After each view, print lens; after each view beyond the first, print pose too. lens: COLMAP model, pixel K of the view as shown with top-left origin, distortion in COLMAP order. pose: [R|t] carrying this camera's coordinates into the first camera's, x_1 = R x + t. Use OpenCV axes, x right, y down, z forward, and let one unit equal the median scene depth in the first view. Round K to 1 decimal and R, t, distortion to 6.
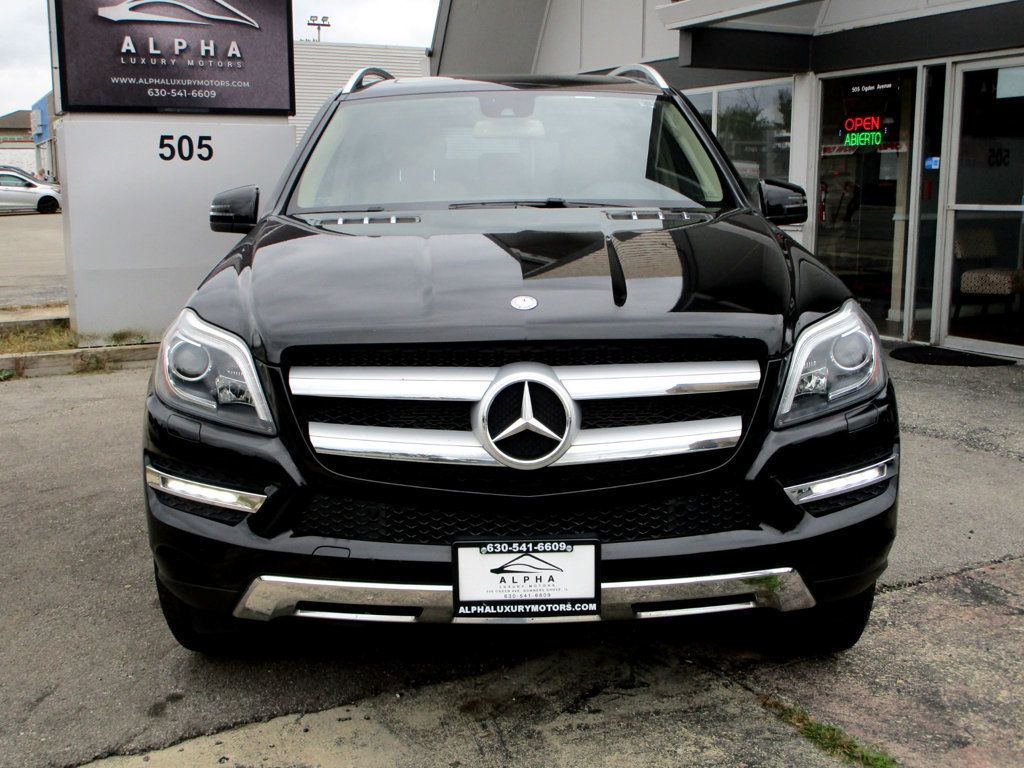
lens RADIAL K [[1125.9, 0, 489.3], [0, 1125.9, 385.7], [0, 0, 1]] dist [0.002569, -0.014530]
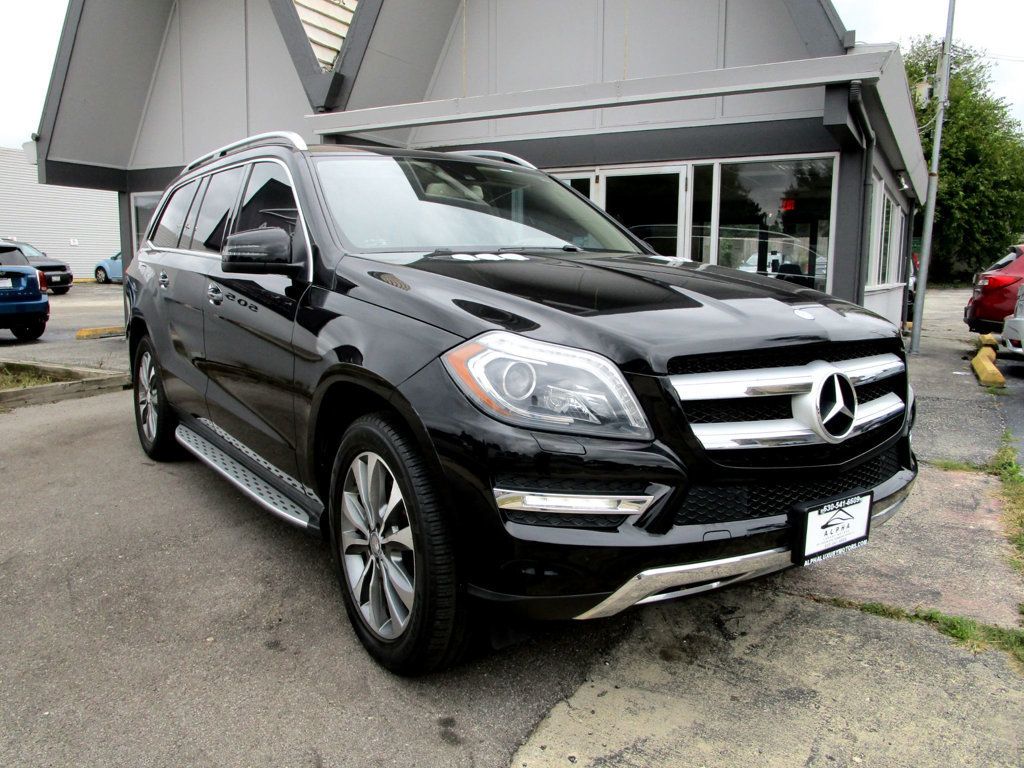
lens RADIAL K [[819.0, 0, 502.1], [0, 819.0, 382.7], [0, 0, 1]] dist [-0.017698, -0.012854]
pose [[0.819245, -0.062599, 0.570017, -0.665246], [0.084352, 0.996366, -0.011812, -0.012662], [-0.567206, 0.057758, 0.821548, 0.372877]]
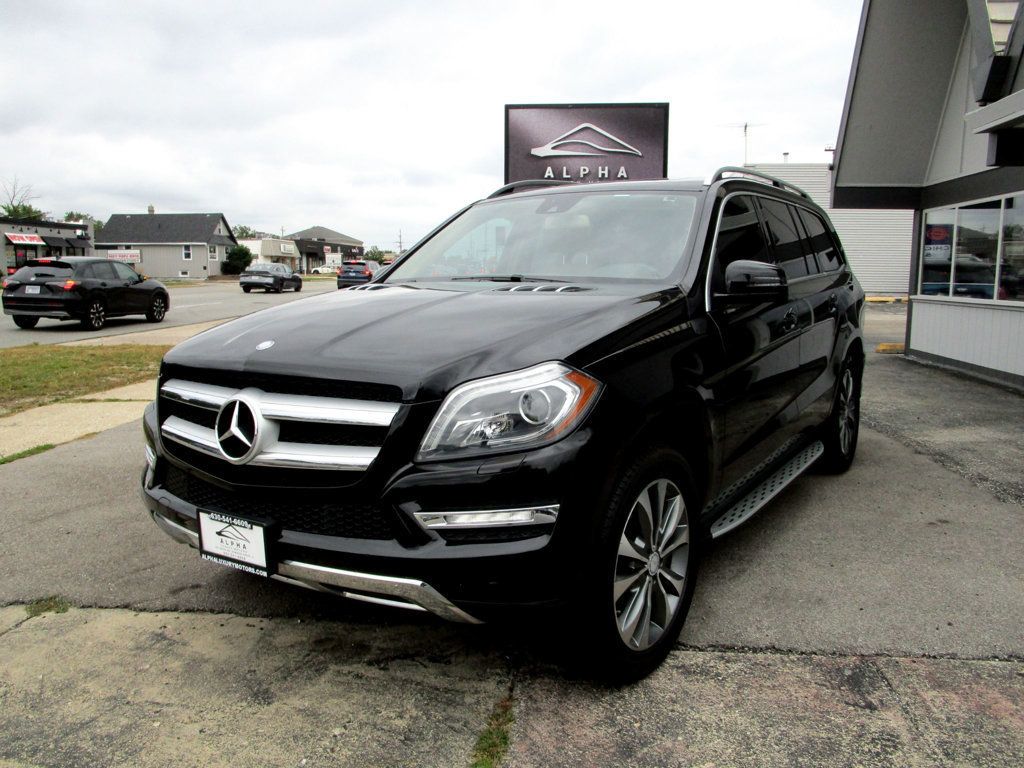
lens RADIAL K [[819.0, 0, 502.1], [0, 819.0, 382.7], [0, 0, 1]] dist [-0.017698, -0.012854]
pose [[0.833990, 0.088779, -0.544591, 0.697220], [-0.111513, 0.993724, -0.008775, -0.043056], [0.540394, 0.068047, 0.838656, 0.273267]]
